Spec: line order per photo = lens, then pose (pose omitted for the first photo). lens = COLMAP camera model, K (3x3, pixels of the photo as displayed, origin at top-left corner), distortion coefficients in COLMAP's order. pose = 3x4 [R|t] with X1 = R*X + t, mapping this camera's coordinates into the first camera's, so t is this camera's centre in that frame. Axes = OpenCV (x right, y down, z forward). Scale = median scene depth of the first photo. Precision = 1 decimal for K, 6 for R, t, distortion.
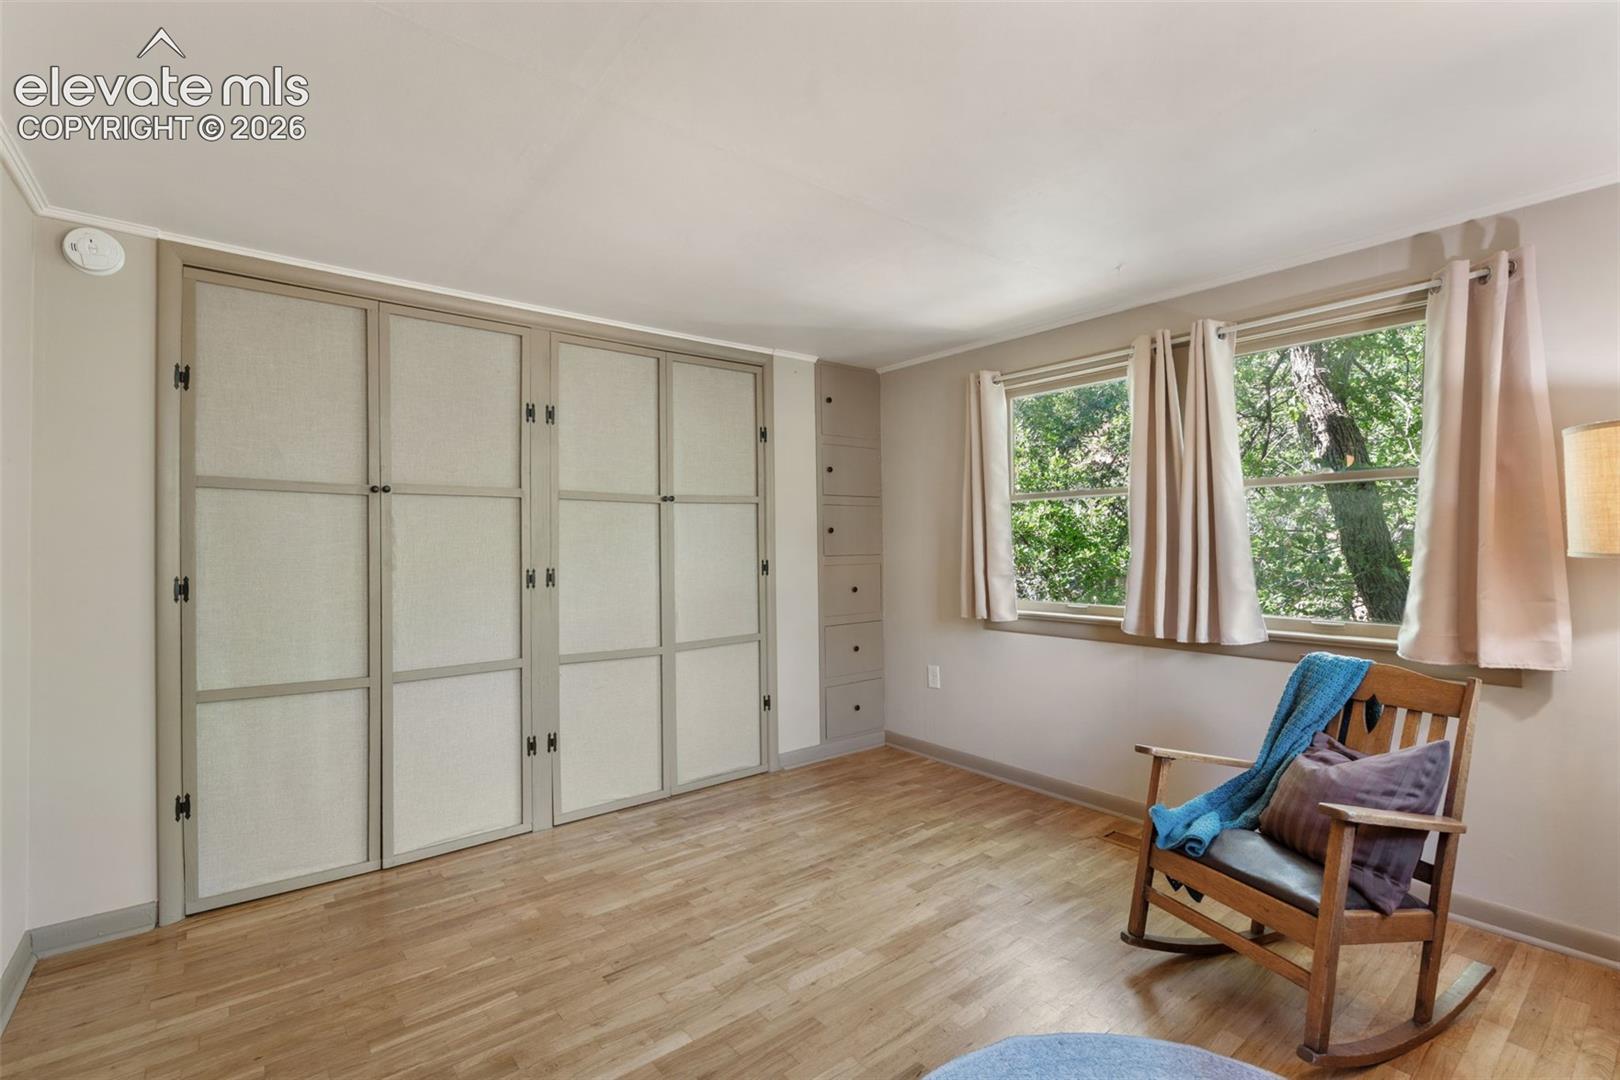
lens RADIAL K [[721.9, 0, 804.7], [0, 721.9, 543.0], [0, 0, 1]] dist [-0.002664, -0.000602]
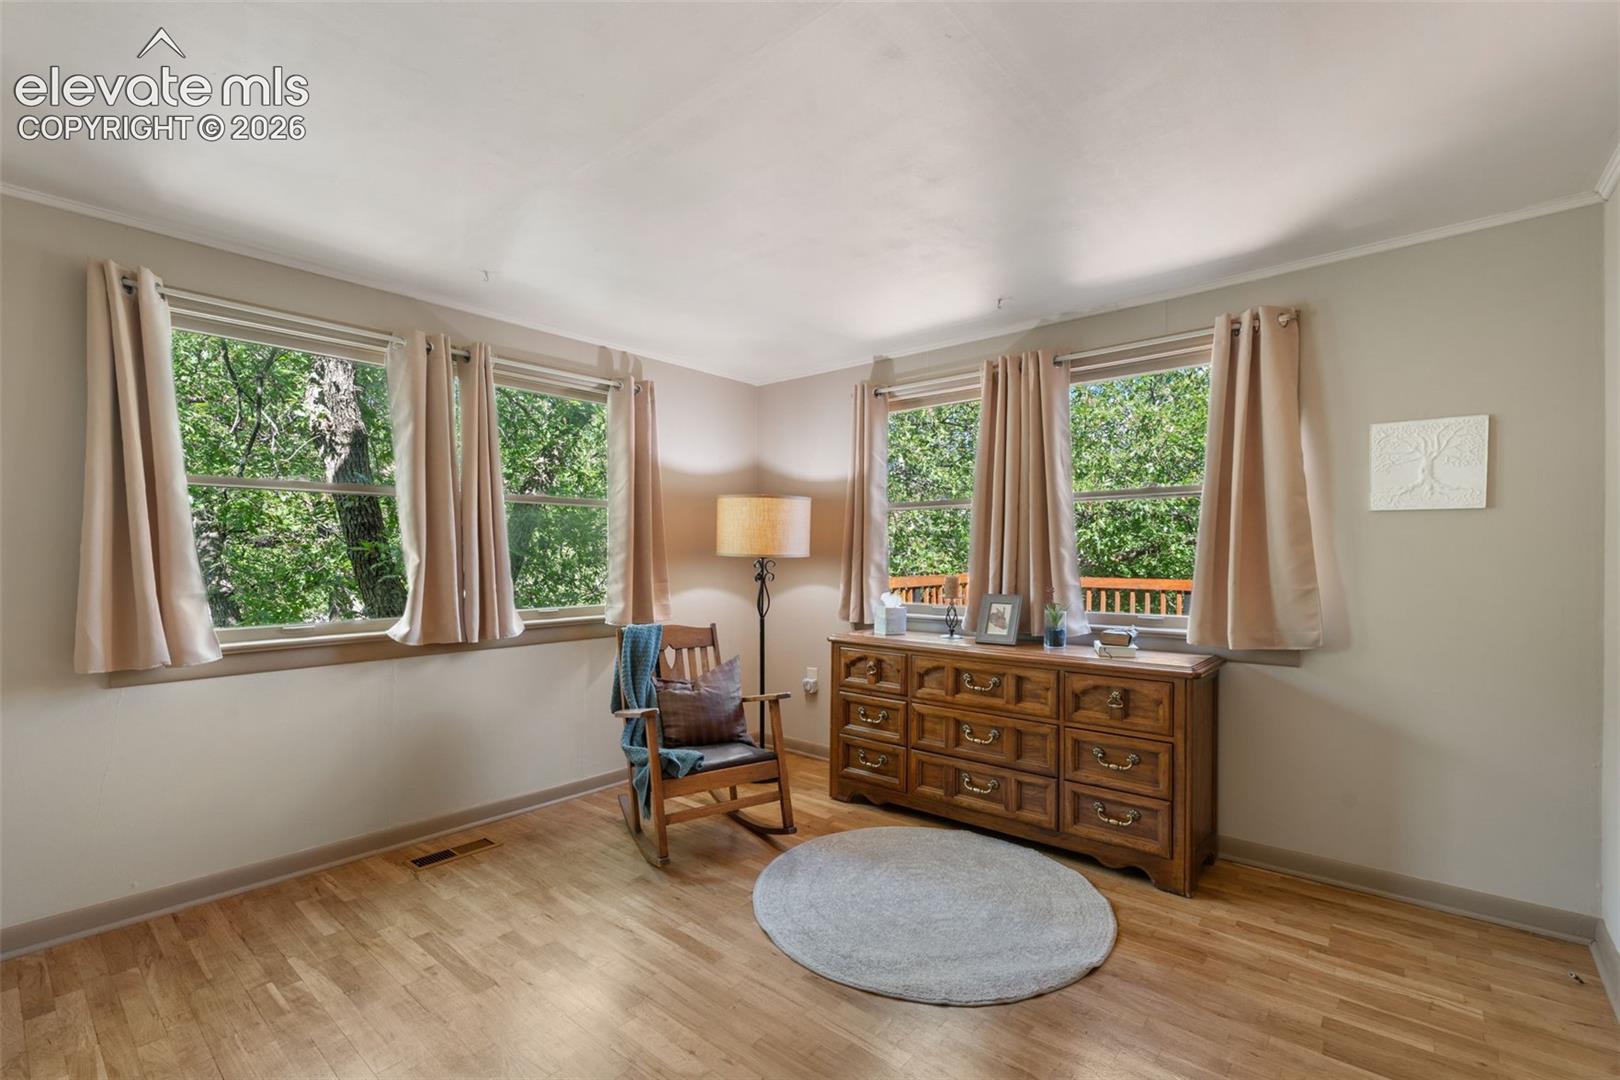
lens RADIAL K [[721.9, 0, 806.3], [0, 721.9, 554.2], [0, 0, 1]] dist [-0.002664, -0.000602]
pose [[-0.179335, 0.000098, 0.983788, -0.560547], [-0.001136, 0.999999, -0.000306, 0.007688], [-0.983787, -0.001173, -0.179335, 0.661527]]
